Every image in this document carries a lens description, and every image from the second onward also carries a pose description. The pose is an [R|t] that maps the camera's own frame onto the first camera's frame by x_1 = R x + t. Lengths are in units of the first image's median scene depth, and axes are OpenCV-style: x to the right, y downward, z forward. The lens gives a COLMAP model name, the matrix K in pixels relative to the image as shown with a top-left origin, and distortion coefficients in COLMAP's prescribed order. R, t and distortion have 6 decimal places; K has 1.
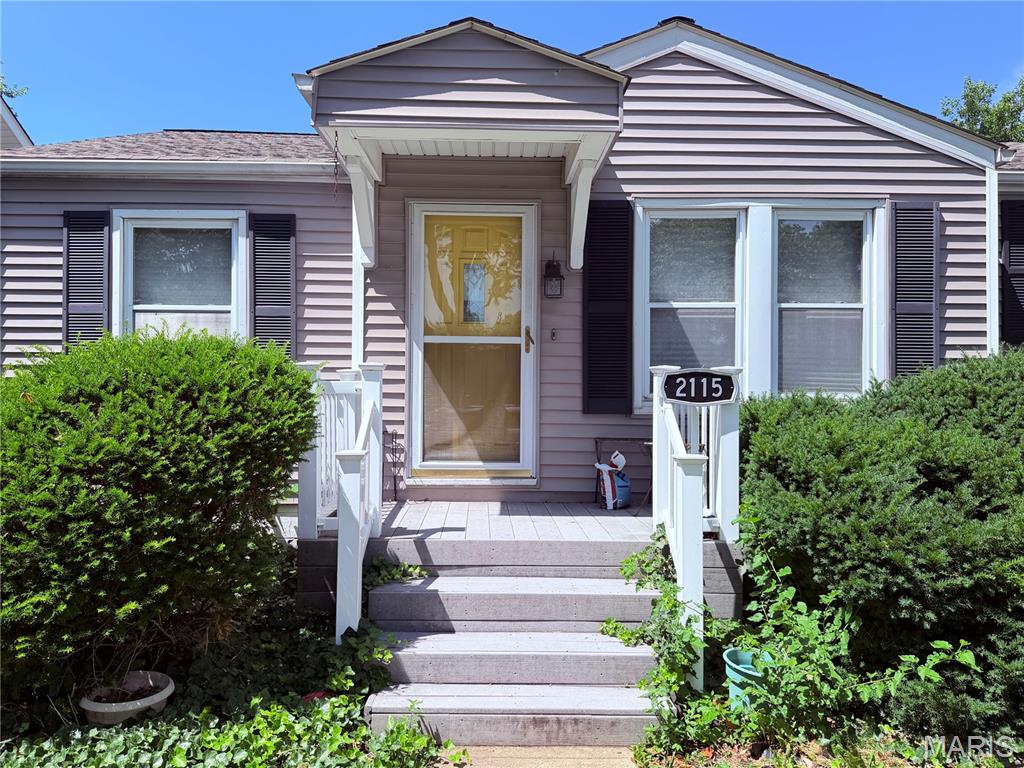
lens RADIAL K [[795.0, 0, 510.9], [0, 795.0, 389.1], [0, 0, 1]] dist [0.041680, -0.019808]
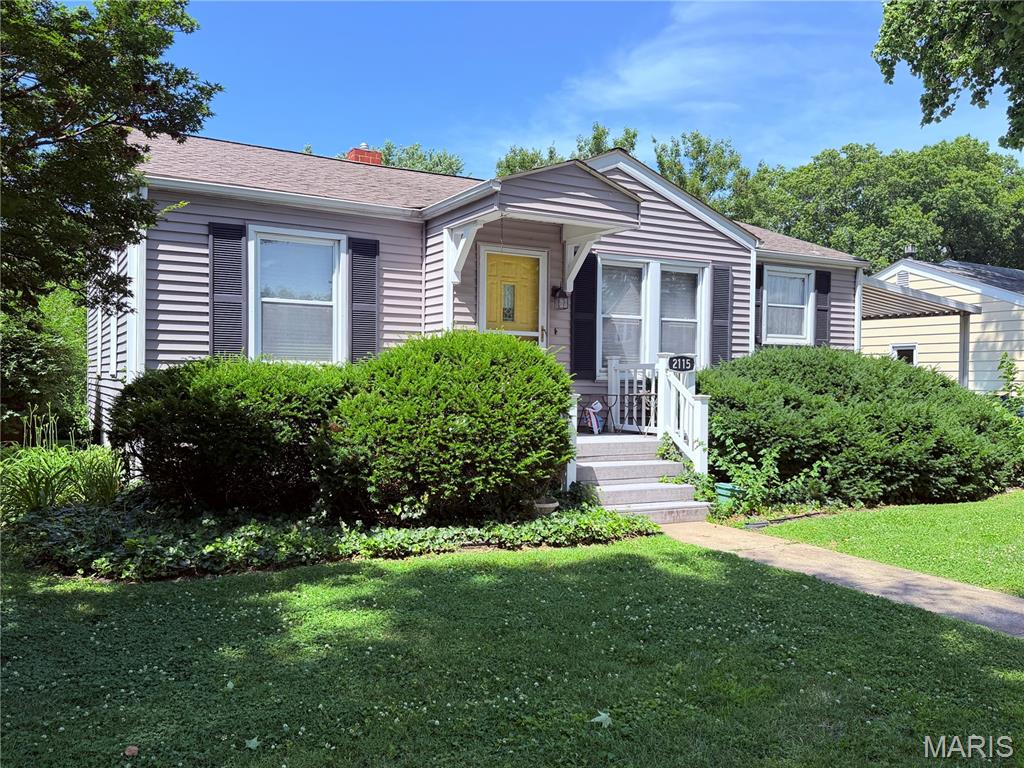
lens RADIAL K [[841.5, 0, 509.2], [0, 841.5, 384.3], [0, 0, 1]] dist [0.107053, 0.005201]
pose [[0.881853, 0.003087, 0.471514, -0.844834], [-0.009856, 0.999881, 0.011887, 0.020897], [-0.471421, -0.015129, 0.881779, -0.490936]]
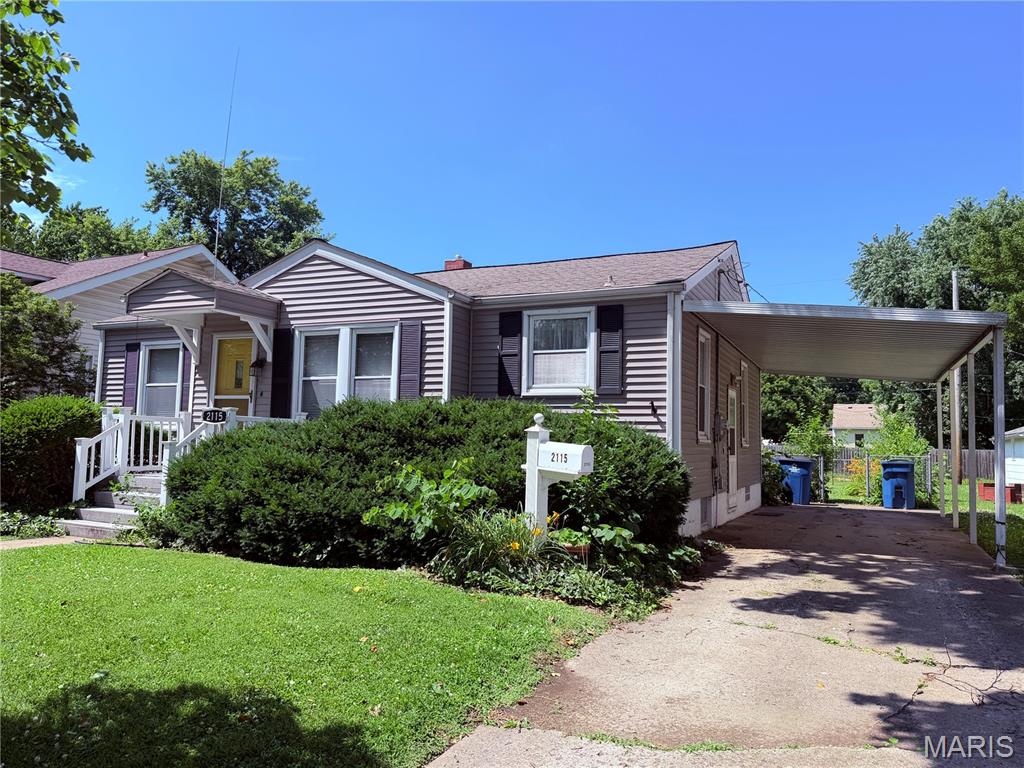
lens RADIAL K [[734.5, 0, 514.5], [0, 734.5, 385.3], [0, 0, 1]] dist [0.049594, -0.001523]
pose [[0.895633, -0.020039, -0.444343, 1.488280], [-0.015272, 0.997010, -0.075747, 0.043703], [0.444532, 0.074628, 0.892649, -0.424200]]
